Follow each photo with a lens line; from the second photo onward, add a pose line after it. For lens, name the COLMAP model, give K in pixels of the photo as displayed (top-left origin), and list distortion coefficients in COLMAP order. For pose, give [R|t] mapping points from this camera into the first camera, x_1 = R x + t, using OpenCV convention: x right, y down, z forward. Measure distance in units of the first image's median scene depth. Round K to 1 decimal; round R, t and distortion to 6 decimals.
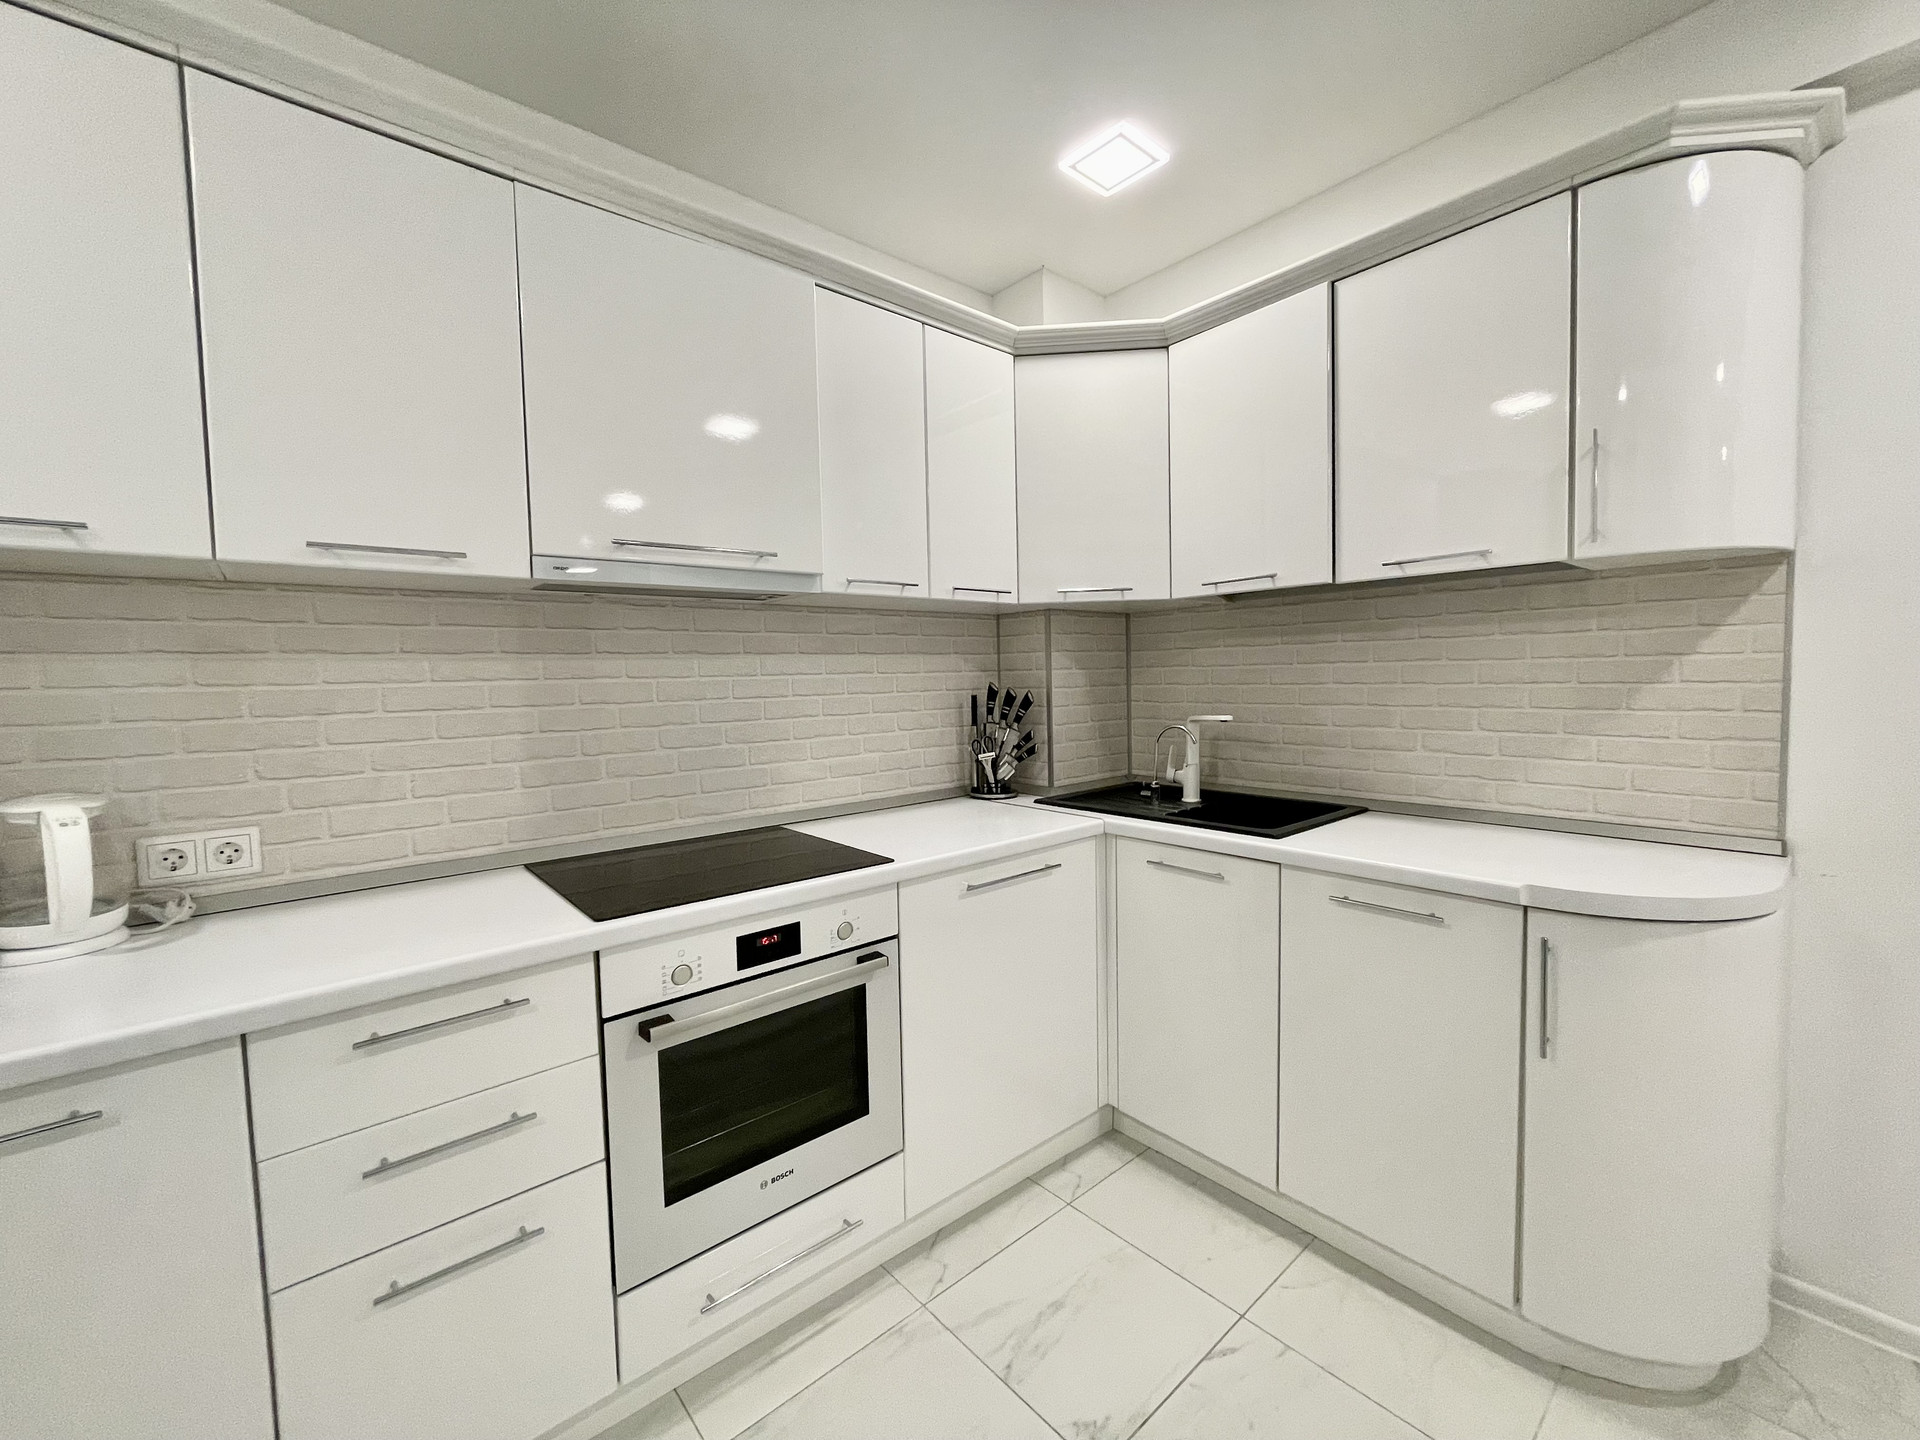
lens RADIAL K [[789.8, 0, 977.4], [0, 789.8, 714.4], [0, 0, 1]] dist [0.012401, -0.000488]
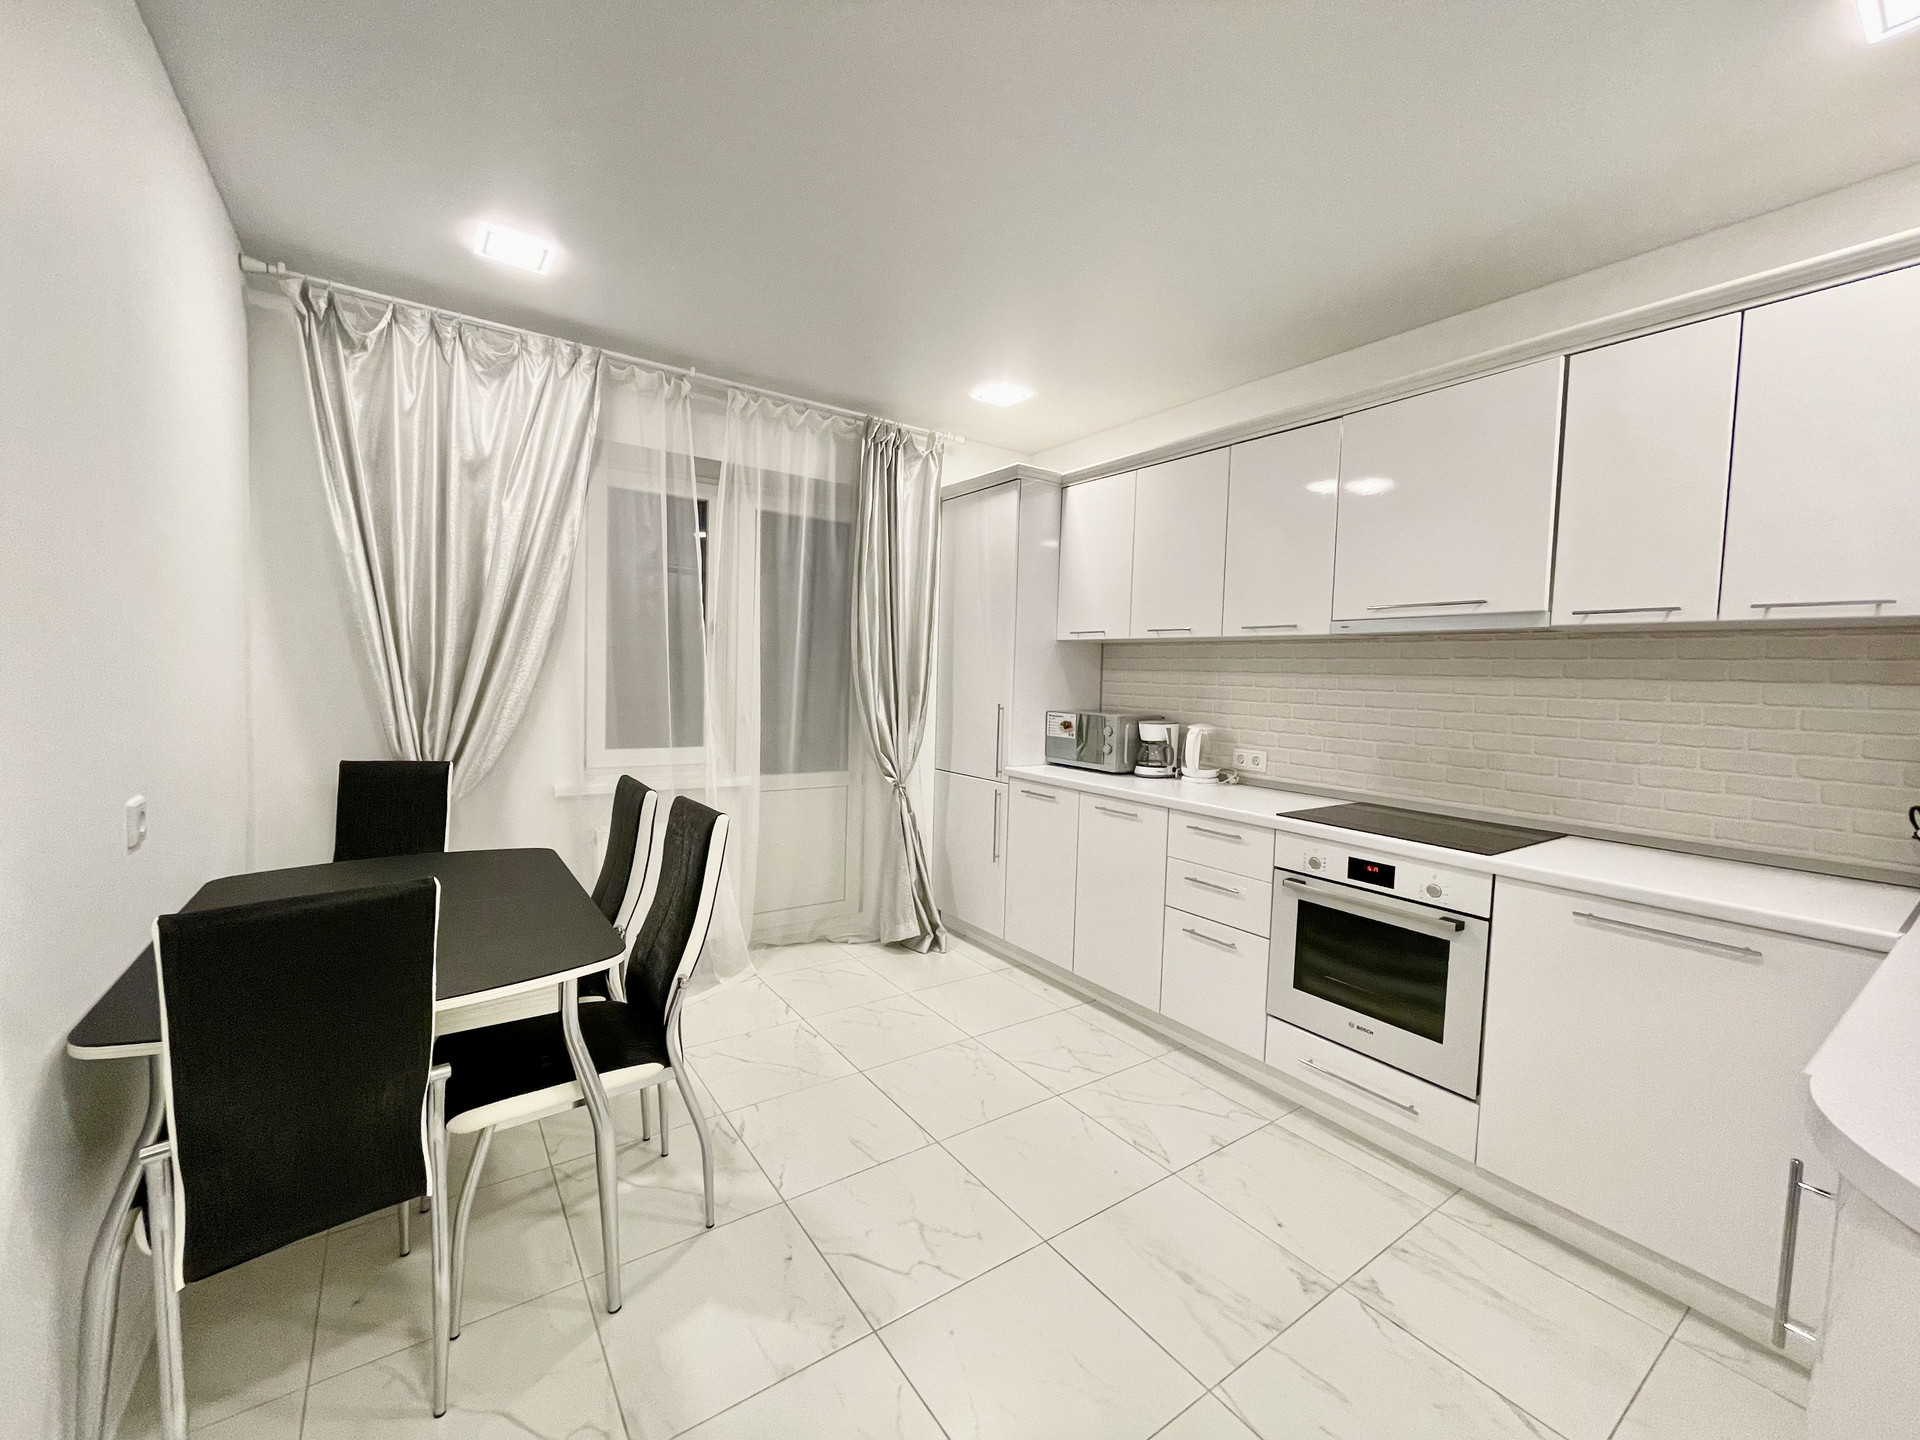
lens RADIAL K [[789.8, 0, 977.4], [0, 789.8, 714.4], [0, 0, 1]] dist [0.012401, -0.000488]
pose [[-0.098449, 0.060616, -0.993294, 1.262198], [-0.087750, 0.993726, 0.069339, -0.041431], [0.991266, 0.093988, -0.092512, 0.371201]]
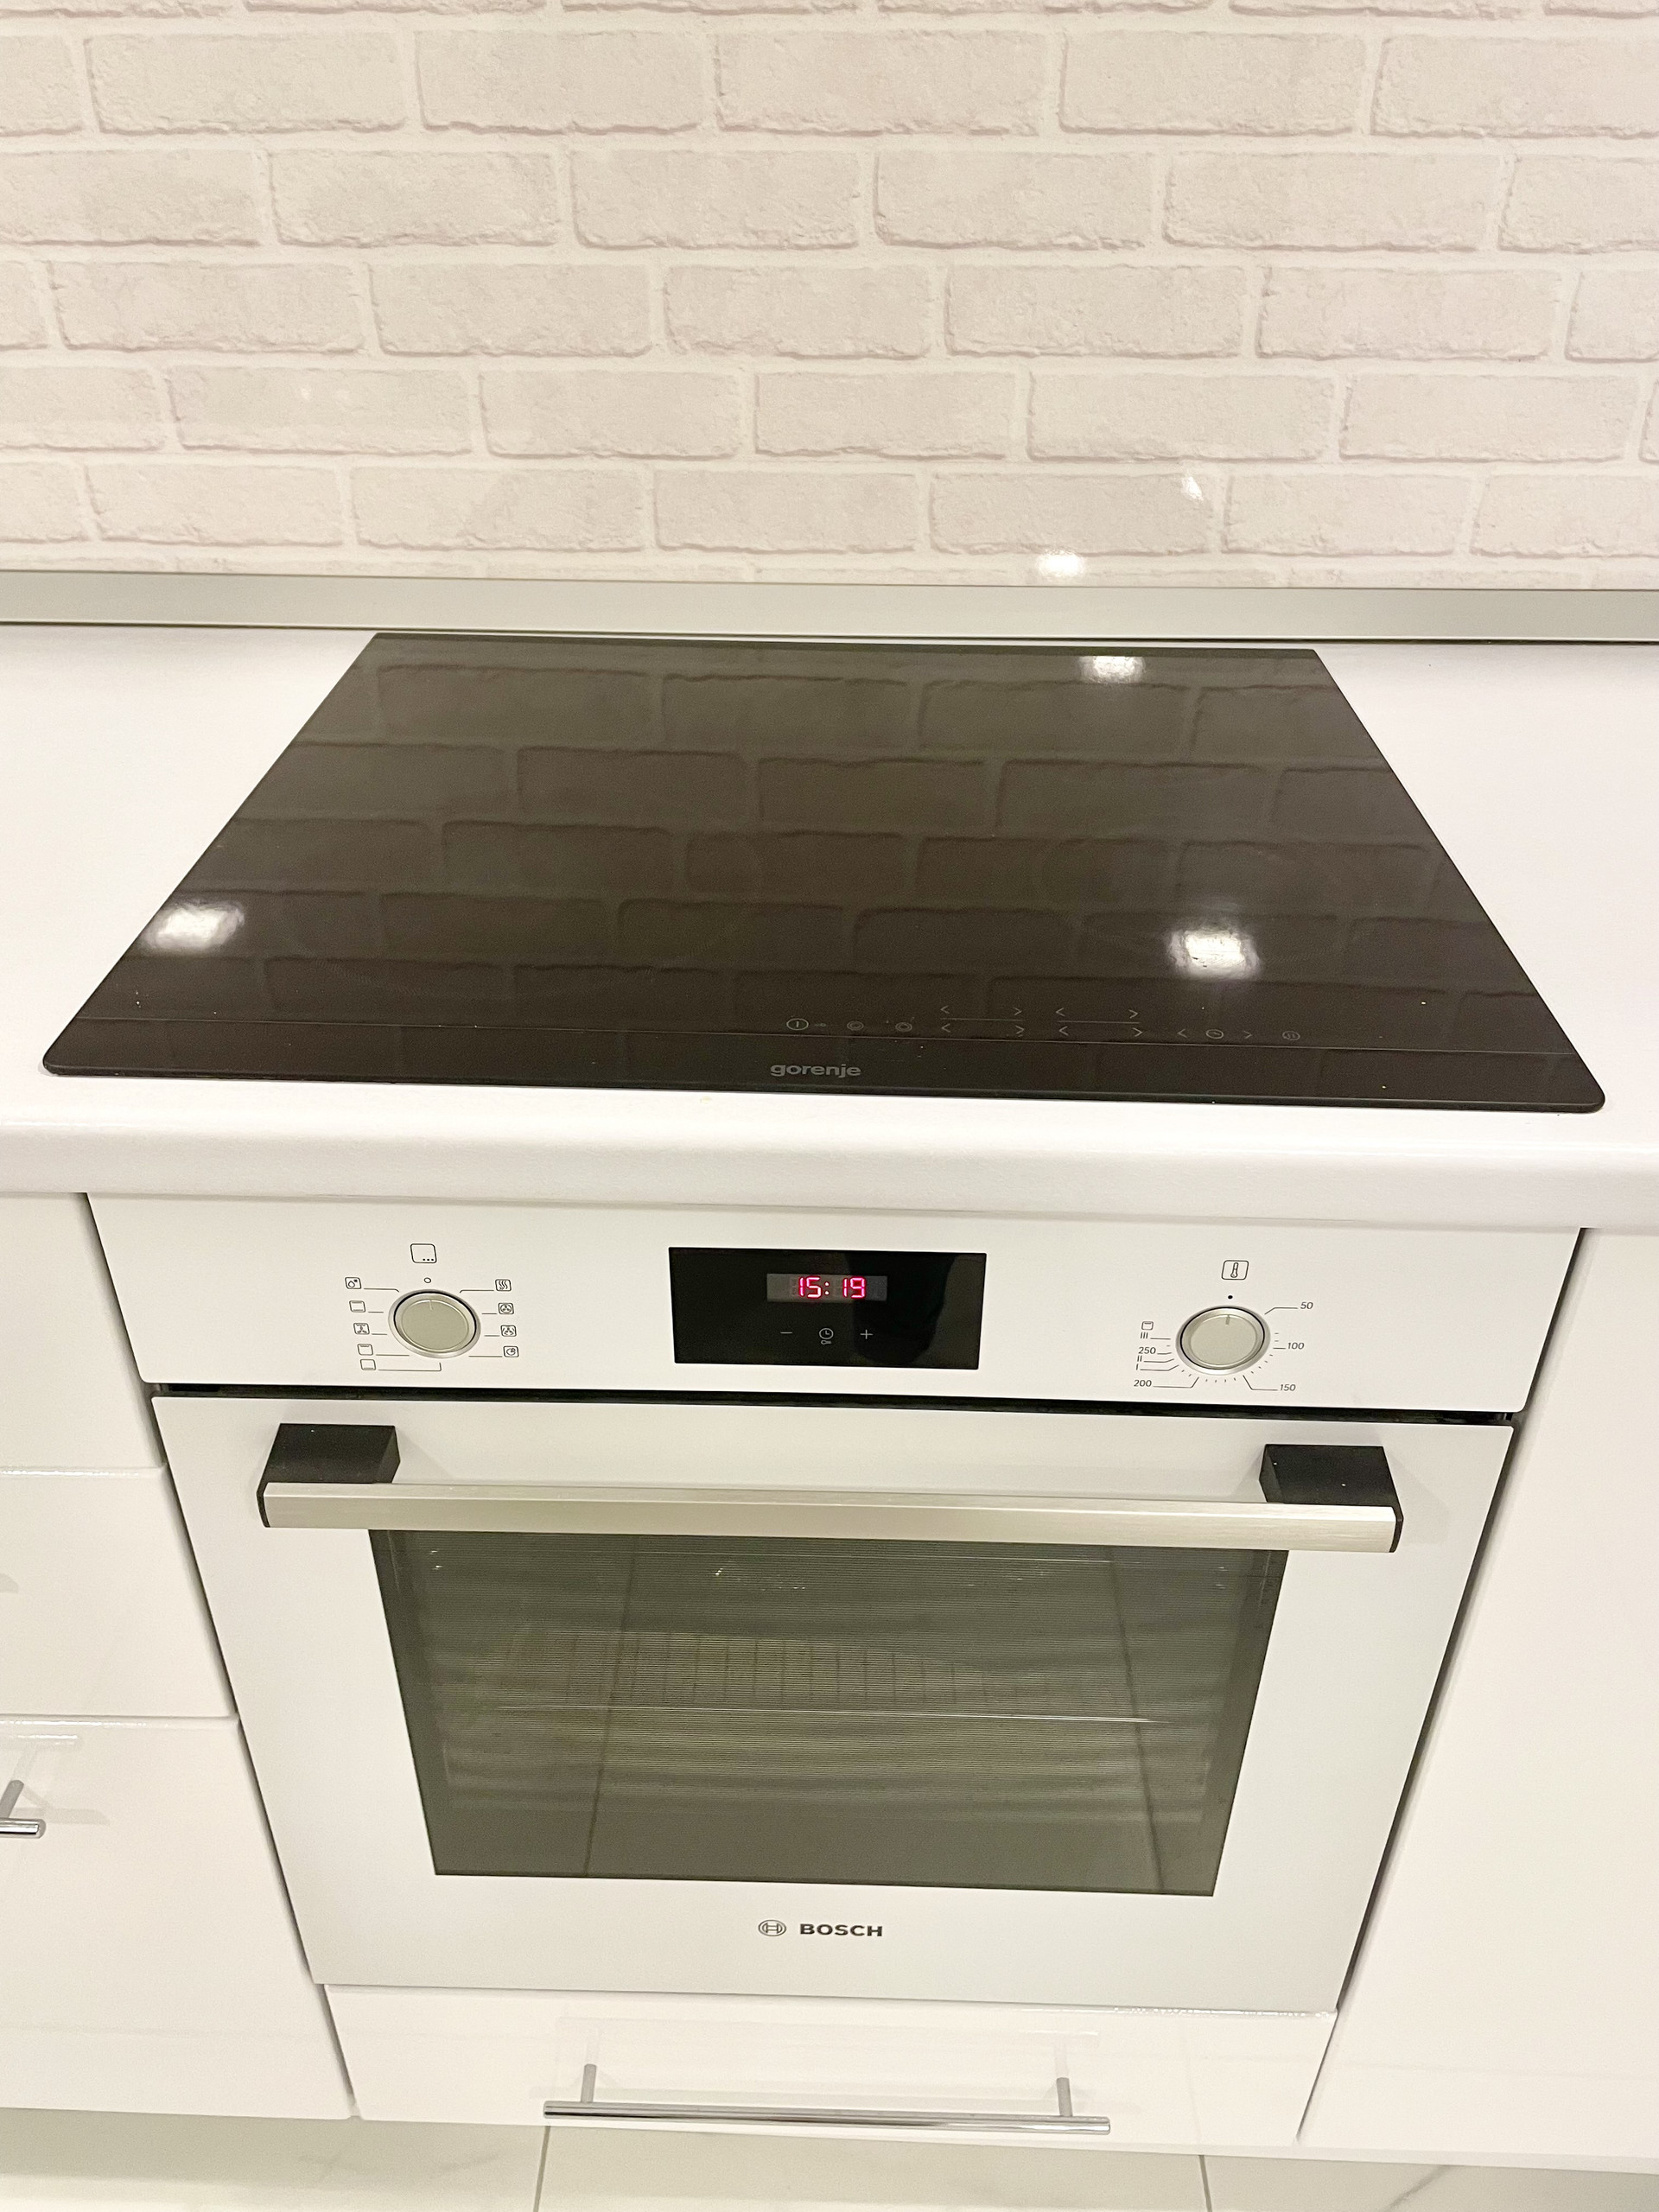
lens RADIAL K [[1661.7, 0, 829.5], [0, 1661.7, 1106.0], [0, 0, 1]] dist [0.027081, -0.000113]
pose [[0.730272, 0.395591, -0.556965, -0.023350], [-0.056197, 0.847305, 0.528126, -0.004191], [0.680841, -0.354376, 0.640994, 0.713108]]
